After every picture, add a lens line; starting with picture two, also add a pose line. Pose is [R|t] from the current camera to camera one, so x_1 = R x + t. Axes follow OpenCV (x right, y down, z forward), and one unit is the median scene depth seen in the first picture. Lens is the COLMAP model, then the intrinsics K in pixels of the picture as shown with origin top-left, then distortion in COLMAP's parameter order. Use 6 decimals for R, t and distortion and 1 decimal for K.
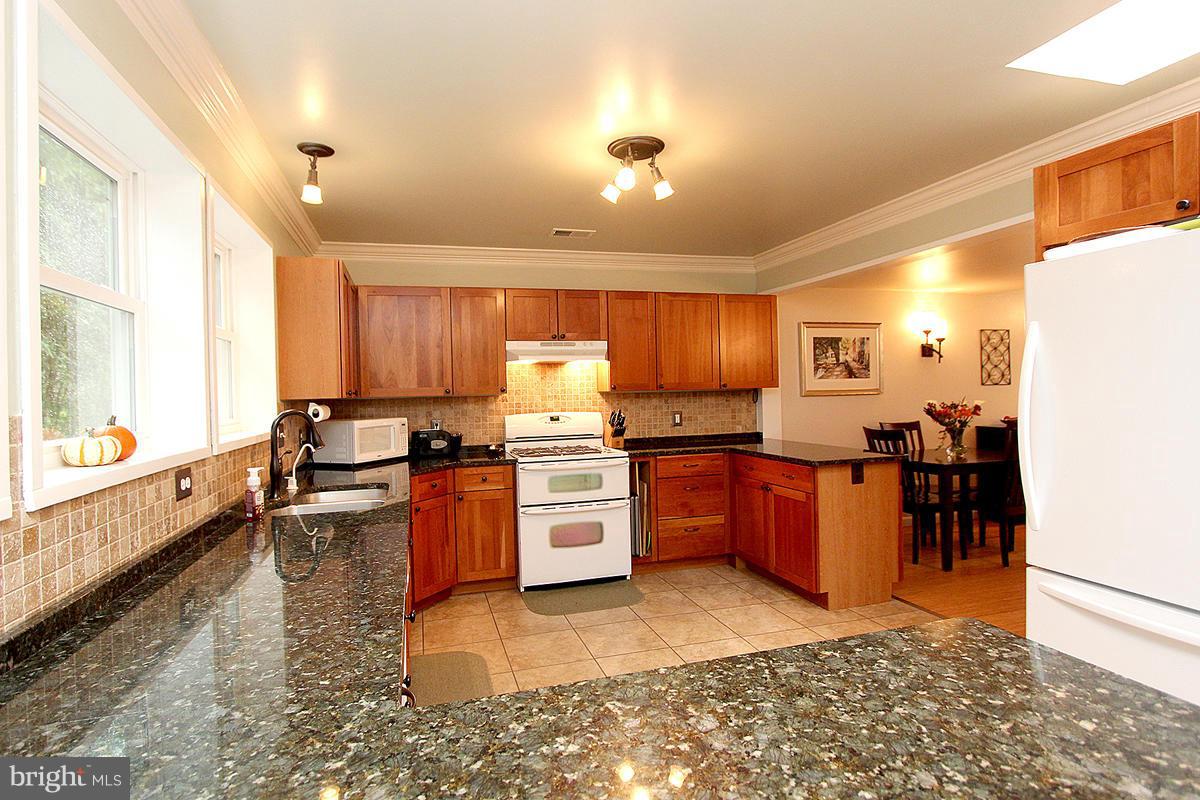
lens RADIAL K [[591.1, 0, 590.7], [0, 591.1, 395.8], [0, 0, 1]] dist [0.000135, 0.000481]
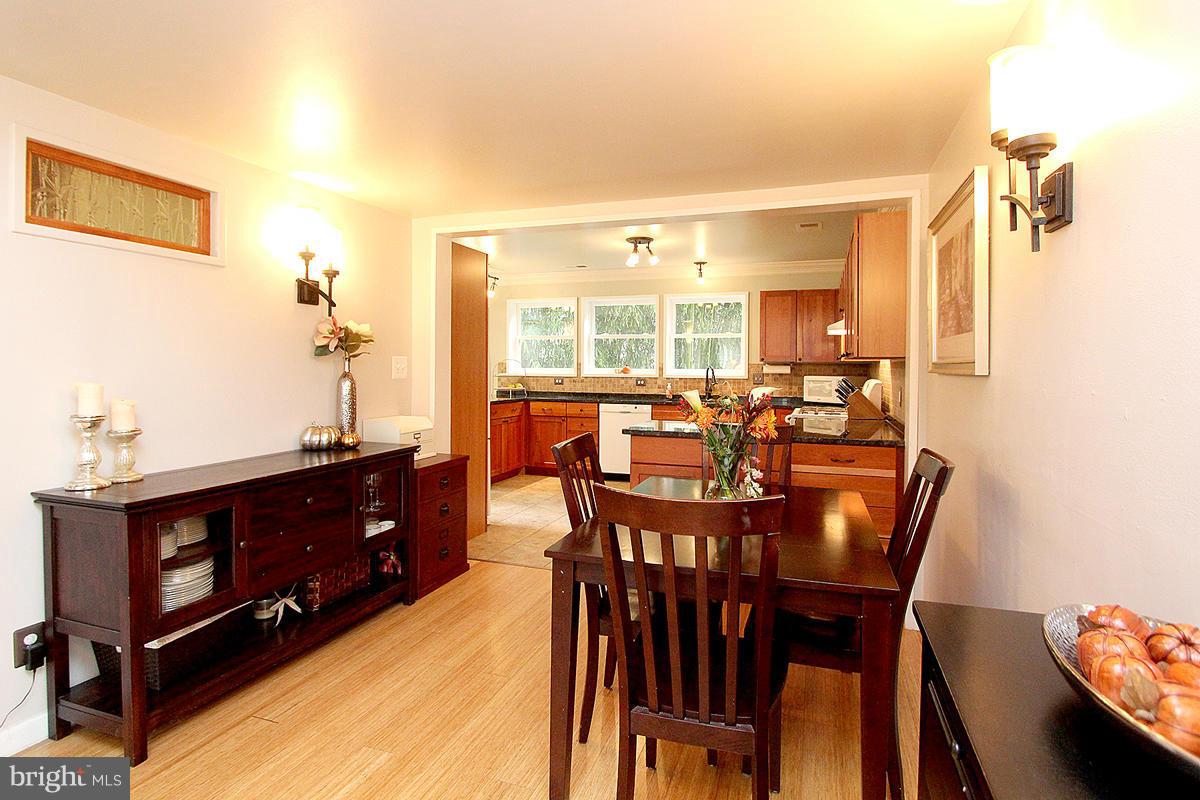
lens RADIAL K [[644.7, 0, 600.0], [0, 644.7, 400.0], [0, 0, 1]] dist [-0.014789, 0.000006]
pose [[-0.588472, 0.065080, -0.805894, 1.178649], [0.003191, 0.996934, 0.078178, -0.027985], [0.808511, 0.043434, -0.586876, 1.323471]]
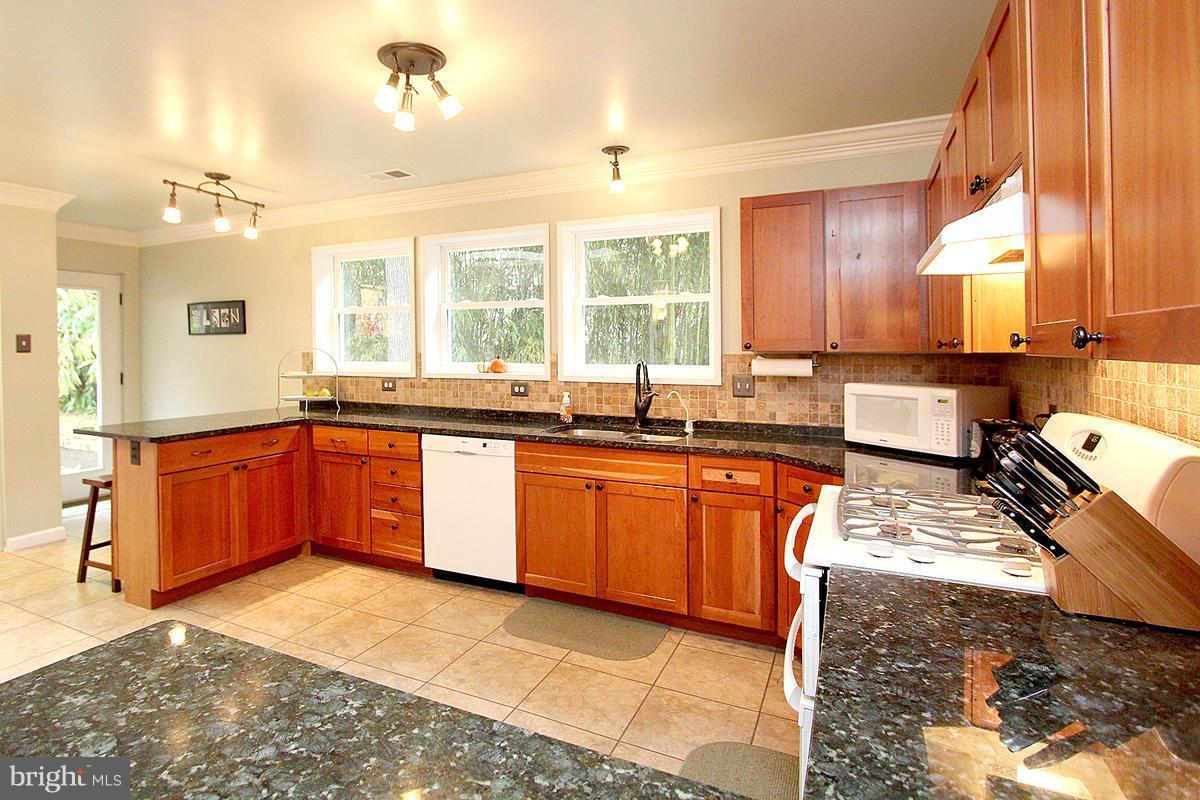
lens RADIAL K [[637.1, 0, 525.1], [0, 637.1, 351.8], [0, 0, 1]] dist [-0.017403, -0.000051]
pose [[-0.696793, 0.028930, -0.716688, 0.370324], [0.013077, 0.999533, 0.027634, -0.018874], [0.717153, 0.009883, -0.696846, 1.039284]]
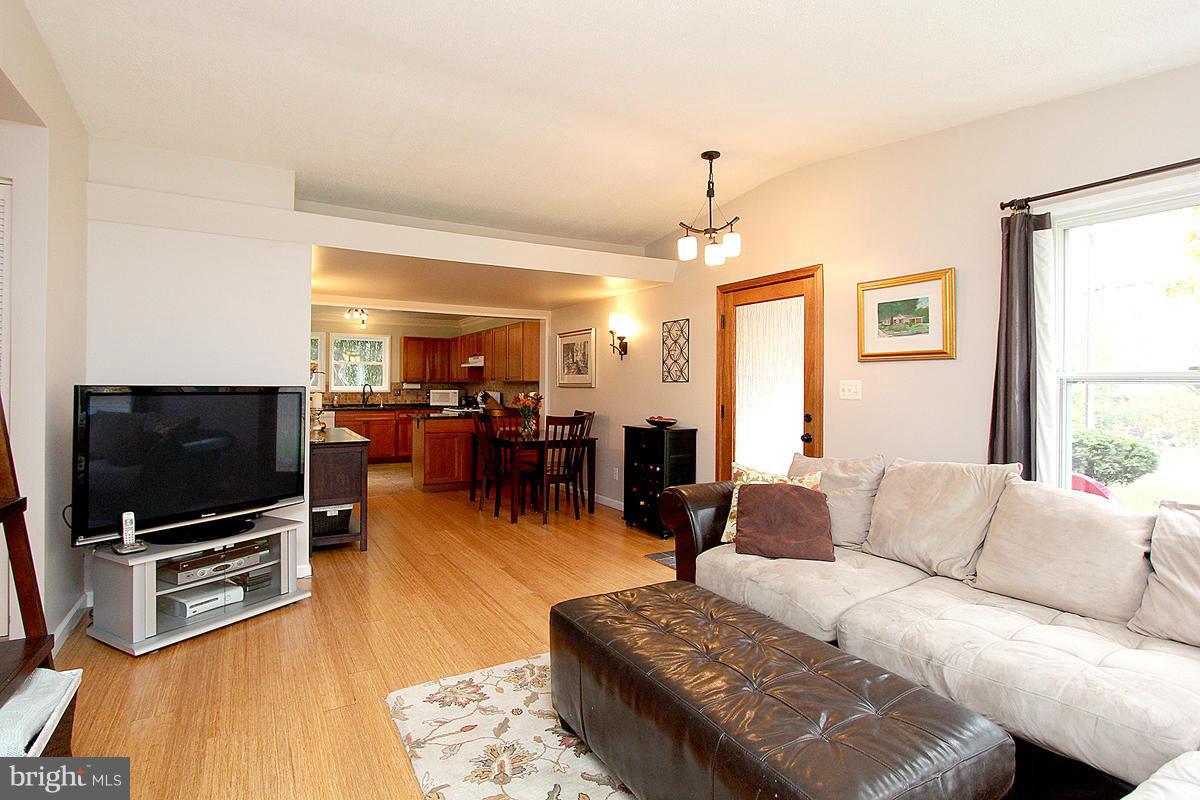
lens RADIAL K [[631.5, 0, 584.2], [0, 631.5, 382.3], [0, 0, 1]] dist [-0.001268, 0.000120]
pose [[0.202744, 0.017011, -0.979084, 2.174507], [-0.018585, 0.999736, 0.013522, -0.038682], [0.979055, 0.015455, 0.203006, 0.906426]]
